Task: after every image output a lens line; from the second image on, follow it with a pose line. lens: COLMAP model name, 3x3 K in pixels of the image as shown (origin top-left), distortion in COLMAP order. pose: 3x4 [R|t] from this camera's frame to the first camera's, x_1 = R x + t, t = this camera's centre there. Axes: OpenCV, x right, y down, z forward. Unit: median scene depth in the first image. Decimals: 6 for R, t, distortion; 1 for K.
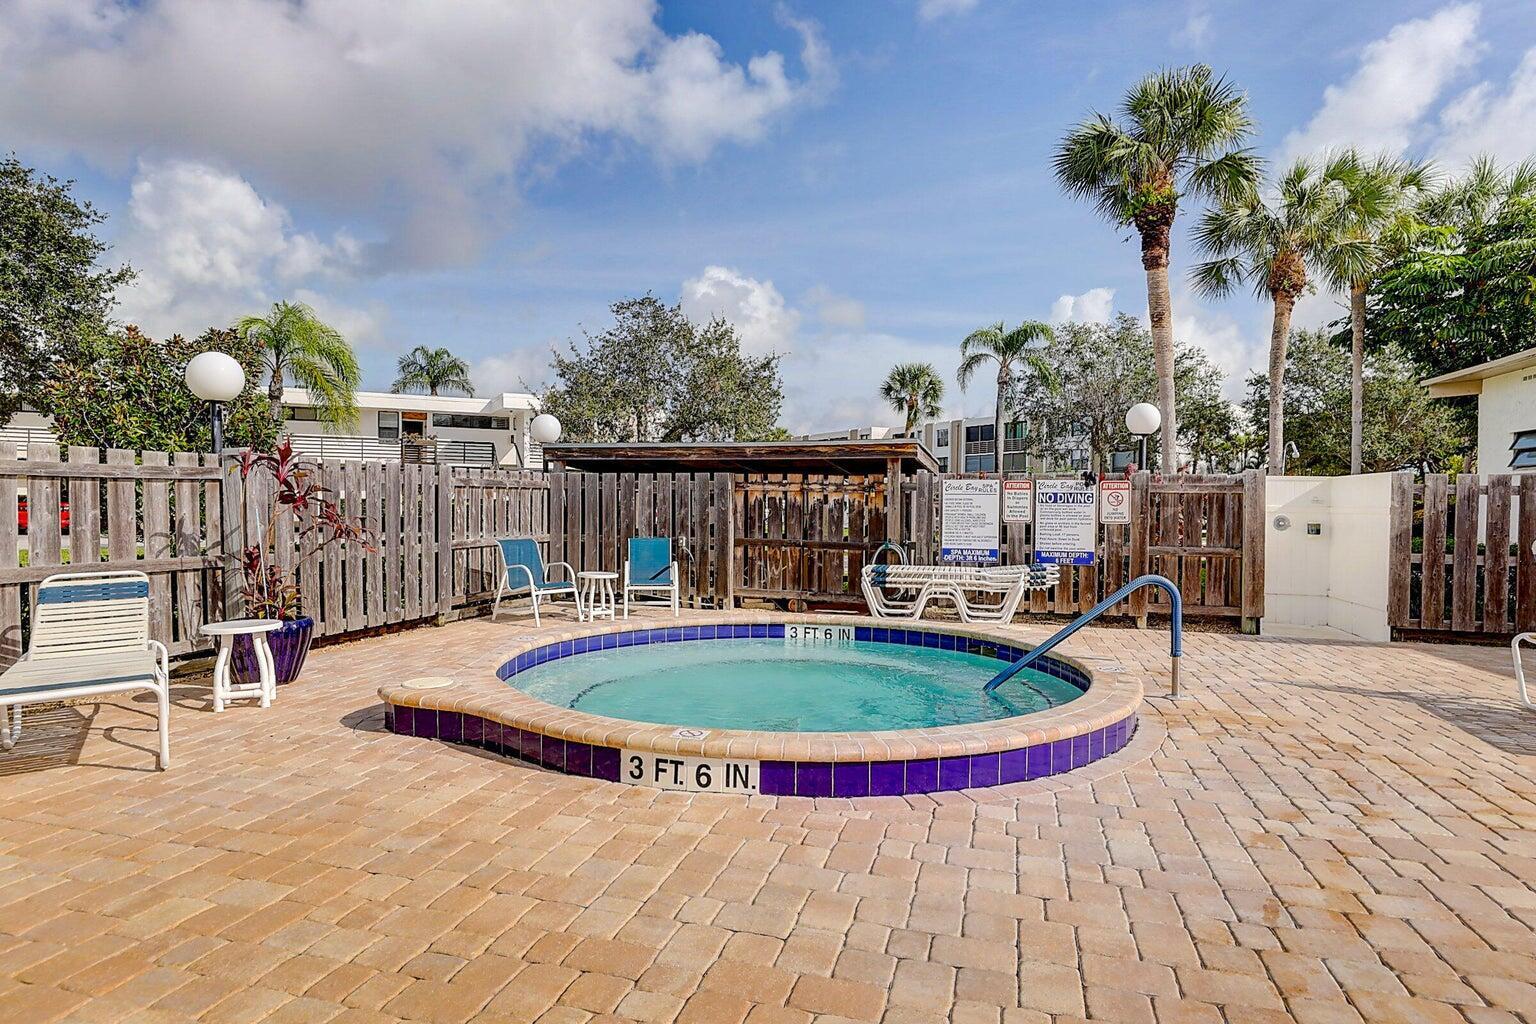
lens RADIAL K [[831.5, 0, 767.6], [0, 831.5, 514.1], [0, 0, 1]] dist [-0.000924, -0.000054]
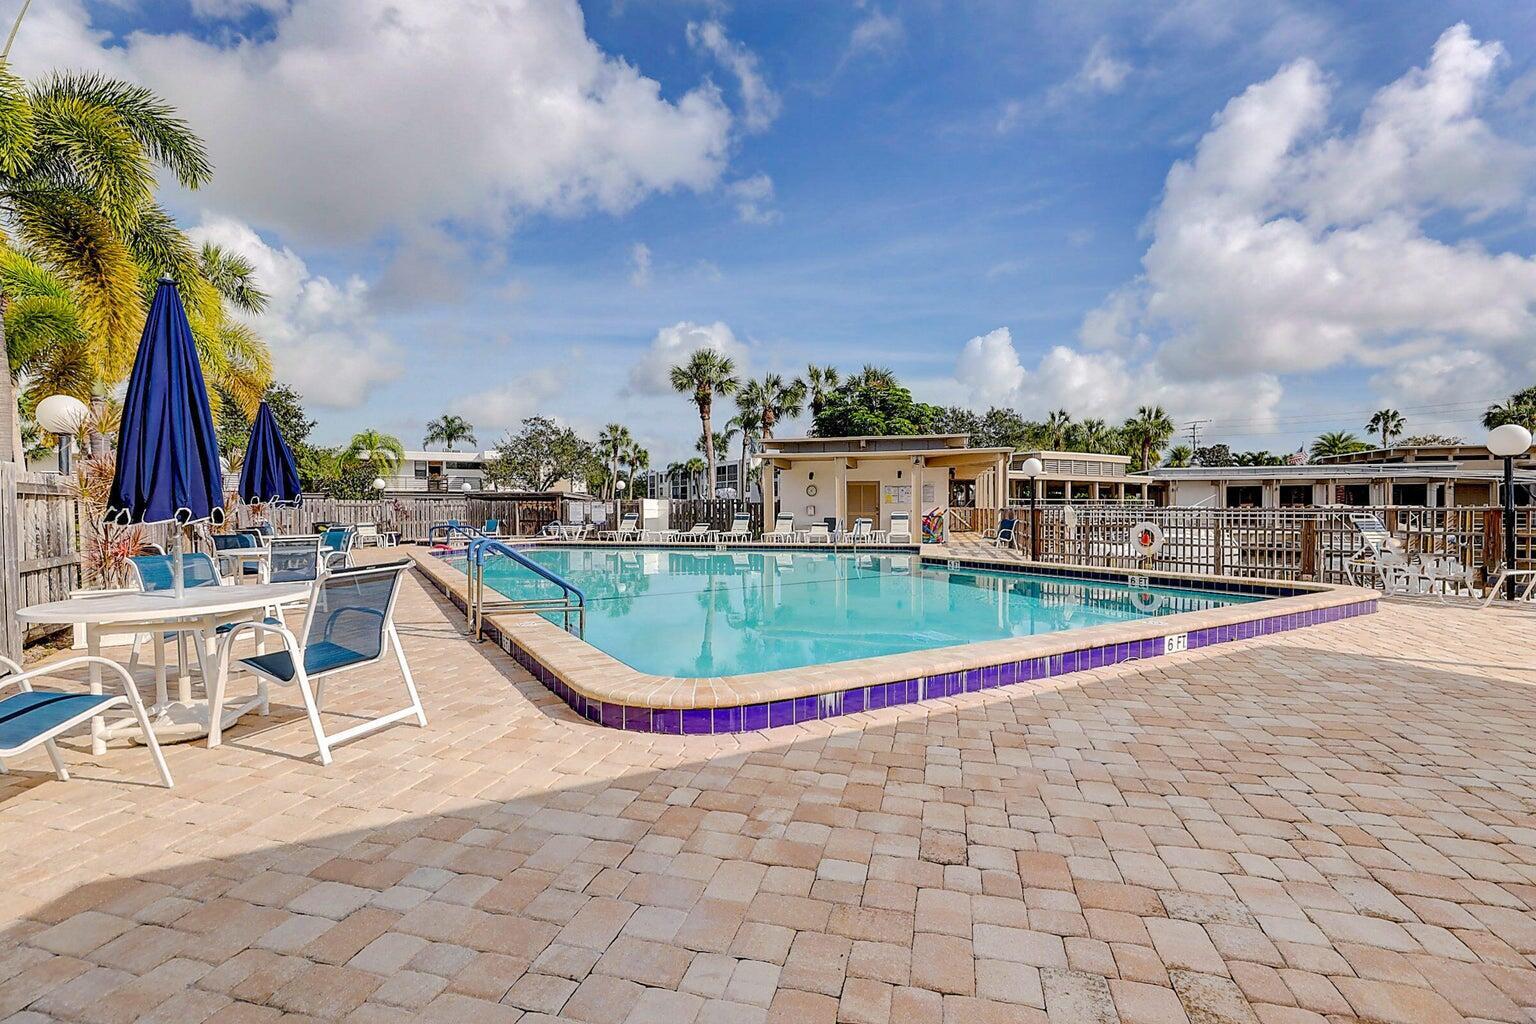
lens RADIAL K [[691.5, 0, 770.2], [0, 691.5, 515.1], [0, 0, 1]] dist [-0.002211, -0.000065]
pose [[0.999307, -0.015999, 0.033612, 0.340487], [0.016131, 0.999863, -0.003668, 0.014319], [-0.033549, 0.004207, 0.999428, -0.714118]]
